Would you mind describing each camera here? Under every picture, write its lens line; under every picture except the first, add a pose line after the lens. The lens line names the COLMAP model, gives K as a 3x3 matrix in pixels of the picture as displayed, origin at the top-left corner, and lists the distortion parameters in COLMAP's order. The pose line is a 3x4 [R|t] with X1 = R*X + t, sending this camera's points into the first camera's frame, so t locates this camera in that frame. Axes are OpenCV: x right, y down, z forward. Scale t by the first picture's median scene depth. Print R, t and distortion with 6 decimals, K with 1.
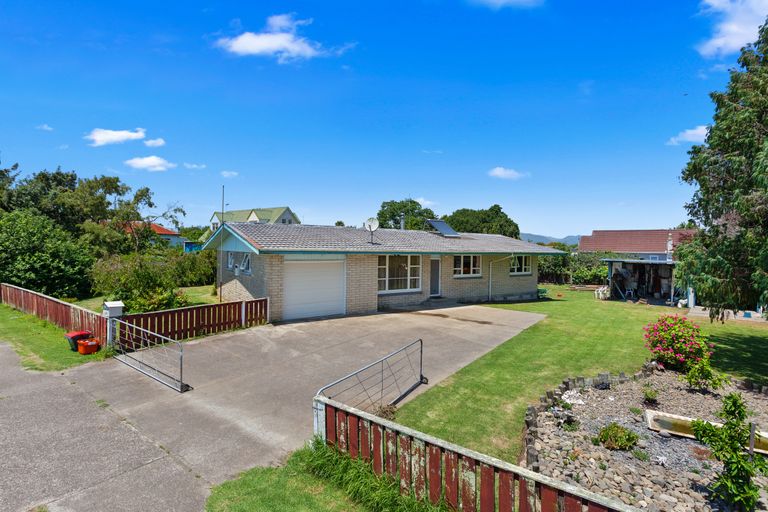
lens RADIAL K [[383.5, 0, 384.0], [0, 383.5, 256.0], [0, 0, 1]] dist [-0.000427, 0.000082]
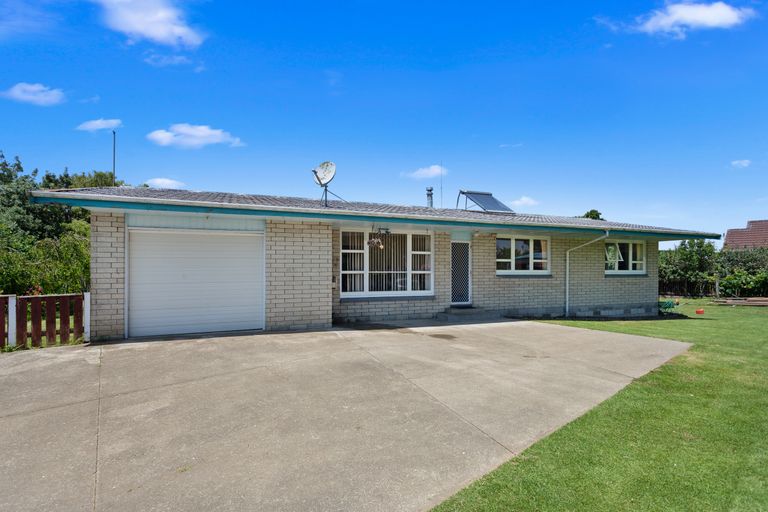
lens RADIAL K [[373.6, 0, 377.7], [0, 373.6, 271.9], [0, 0, 1]] dist [0.005946, 0.000681]
pose [[0.969459, -0.014372, -0.244831, 0.148792], [0.009718, 0.999749, -0.020206, 0.063718], [0.245060, 0.017210, 0.969355, 0.405363]]
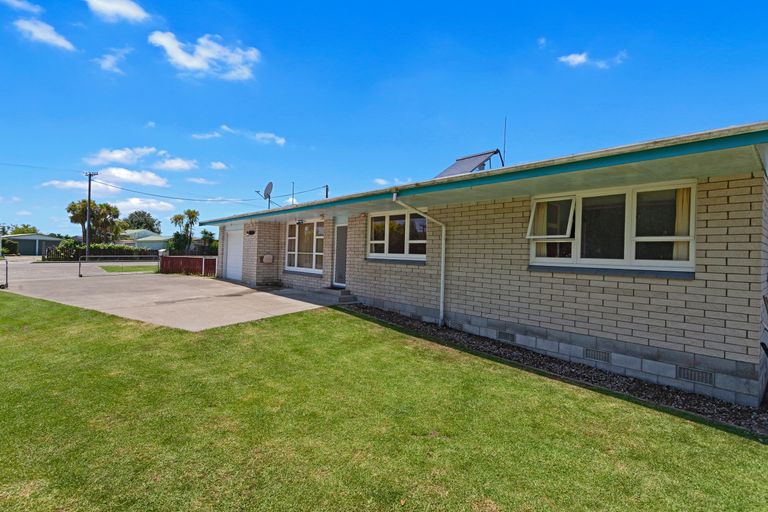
lens RADIAL K [[368.8, 0, 372.1], [0, 368.8, 249.8], [0, 0, 1]] dist [0.011305, 0.000705]
pose [[0.070351, -0.028058, -0.997128, 0.713930], [-0.050649, 0.998215, -0.031662, 0.062461], [0.996236, 0.052731, 0.068804, 0.996418]]
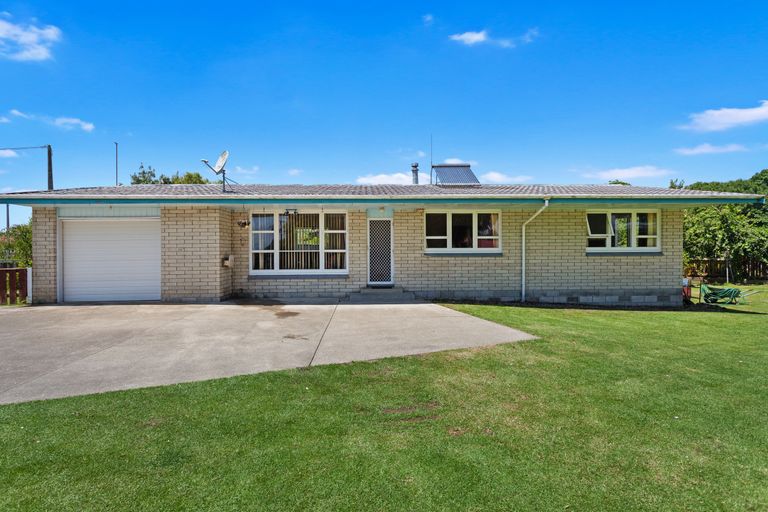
lens RADIAL K [[367.9, 0, 380.9], [0, 367.9, 253.4], [0, 0, 1]] dist [0.002896, 0.000926]
pose [[0.831986, -0.017603, -0.554517, 0.431791], [0.007702, 0.999767, -0.020181, 0.068608], [0.554743, 0.012520, 0.831927, 0.538983]]
